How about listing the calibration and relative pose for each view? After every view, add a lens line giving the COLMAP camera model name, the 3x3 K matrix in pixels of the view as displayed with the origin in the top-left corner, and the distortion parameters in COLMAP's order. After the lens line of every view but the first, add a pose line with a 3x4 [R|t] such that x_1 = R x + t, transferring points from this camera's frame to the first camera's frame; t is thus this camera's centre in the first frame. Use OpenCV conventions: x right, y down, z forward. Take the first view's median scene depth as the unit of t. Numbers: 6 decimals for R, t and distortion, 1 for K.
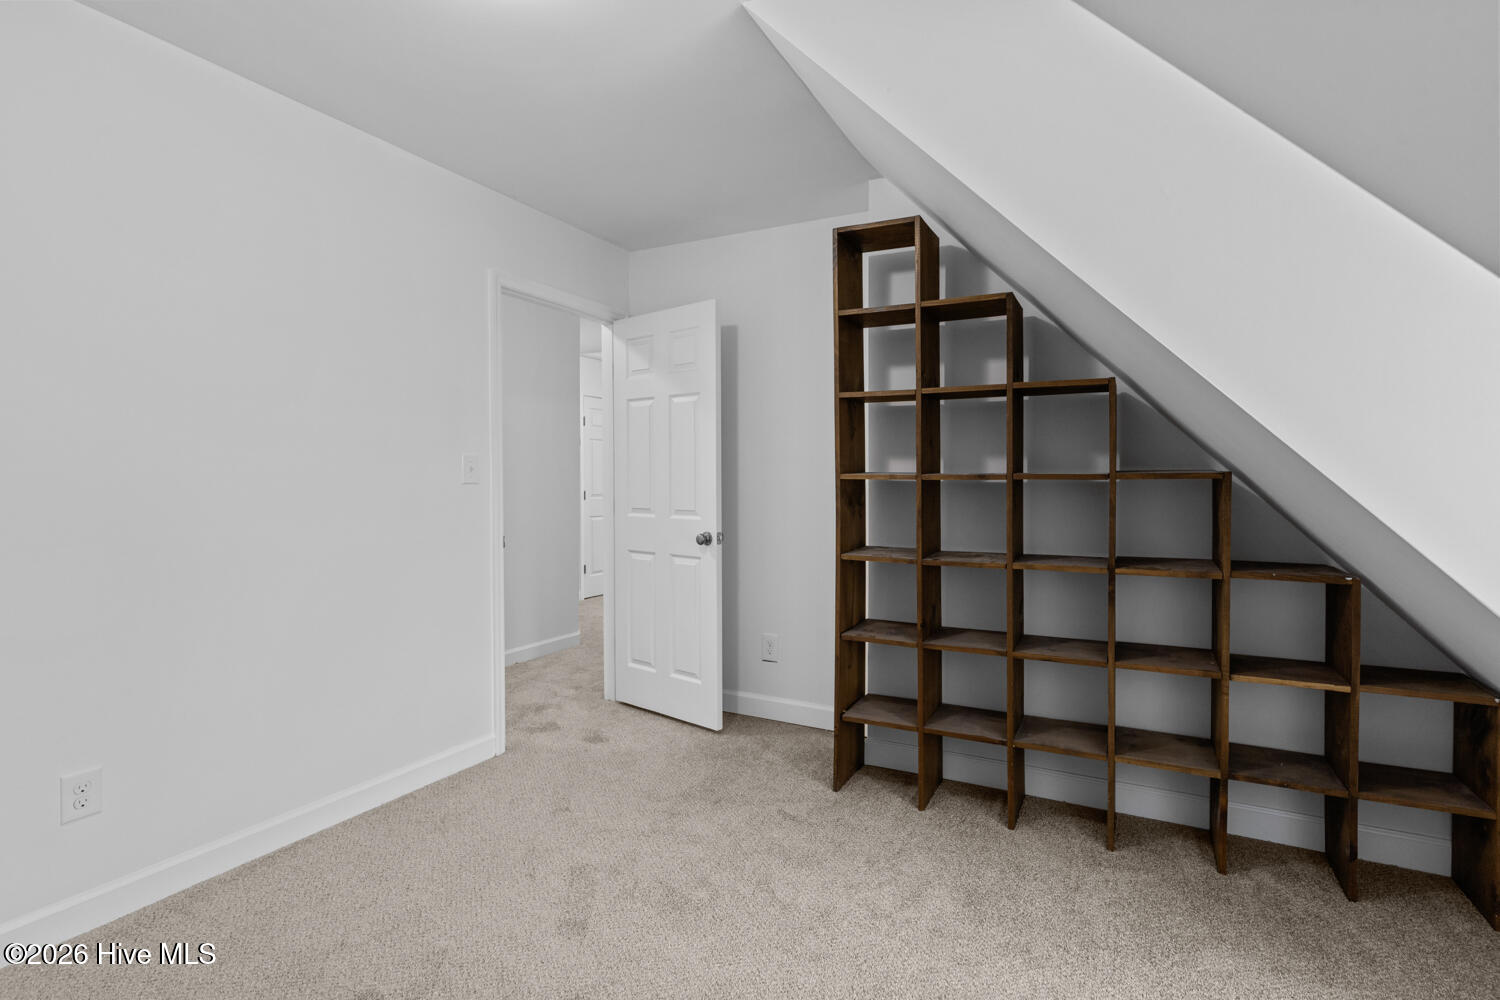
lens RADIAL K [[690.1, 0, 743.8], [0, 690.1, 501.1], [0, 0, 1]] dist [0.001996, 0.000055]
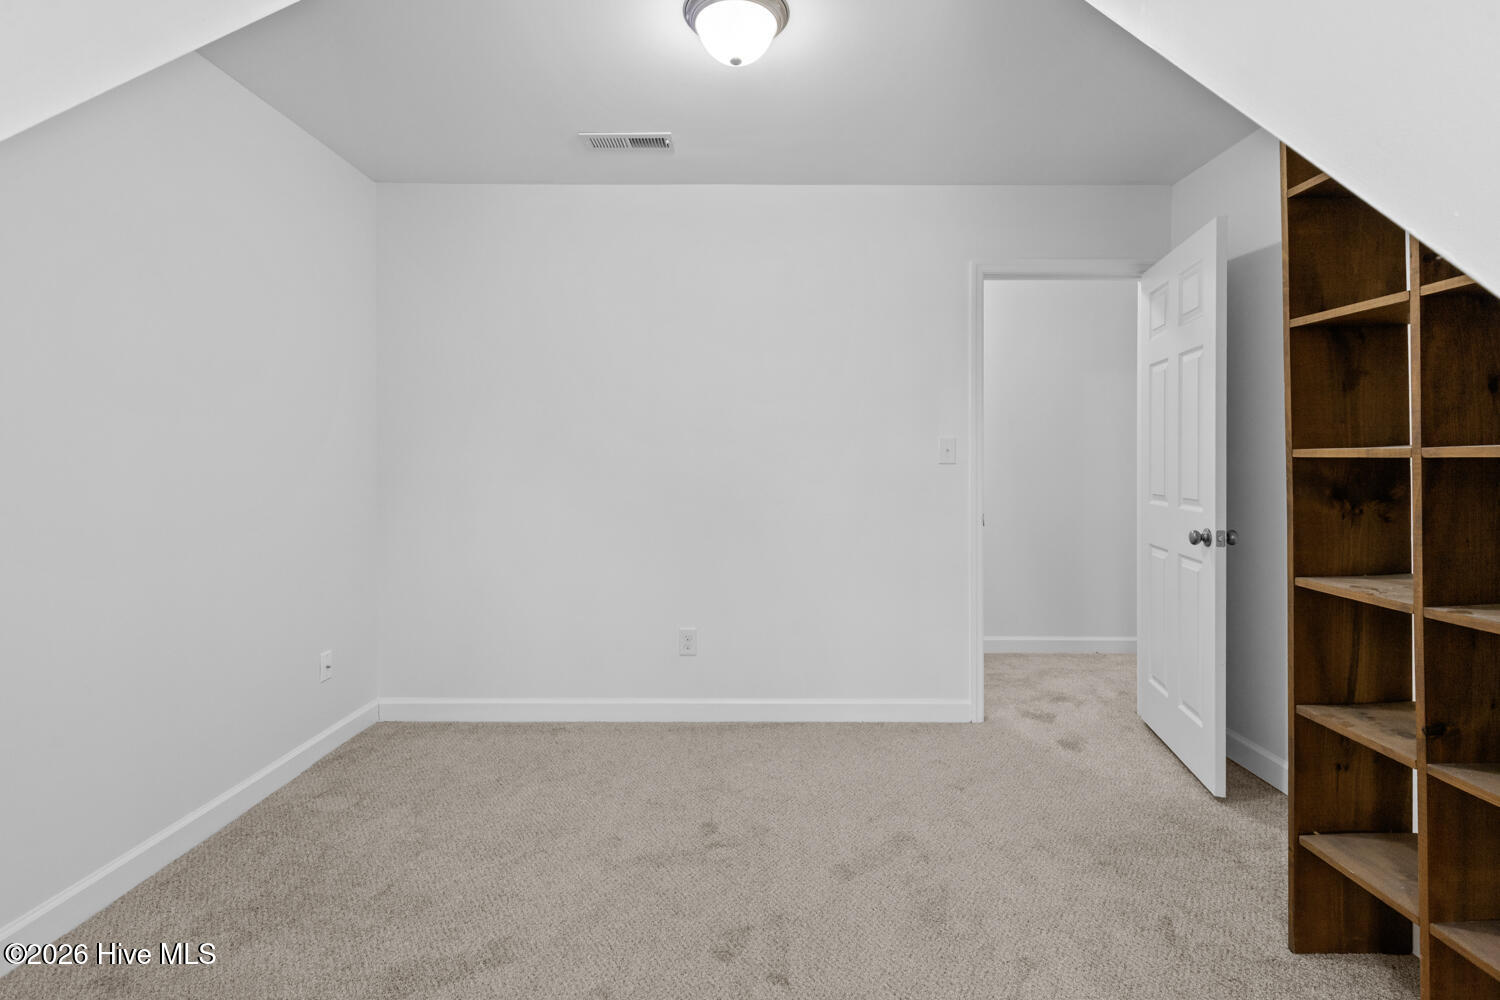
lens RADIAL K [[655.2, 0, 775.4], [0, 655.2, 481.4], [0, 0, 1]] dist [0.002639, 0.000550]
pose [[0.482477, 0.026400, -0.875511, 0.348995], [-0.029007, 0.999479, 0.014153, -0.003717], [0.875428, 0.018568, 0.482992, 0.238659]]
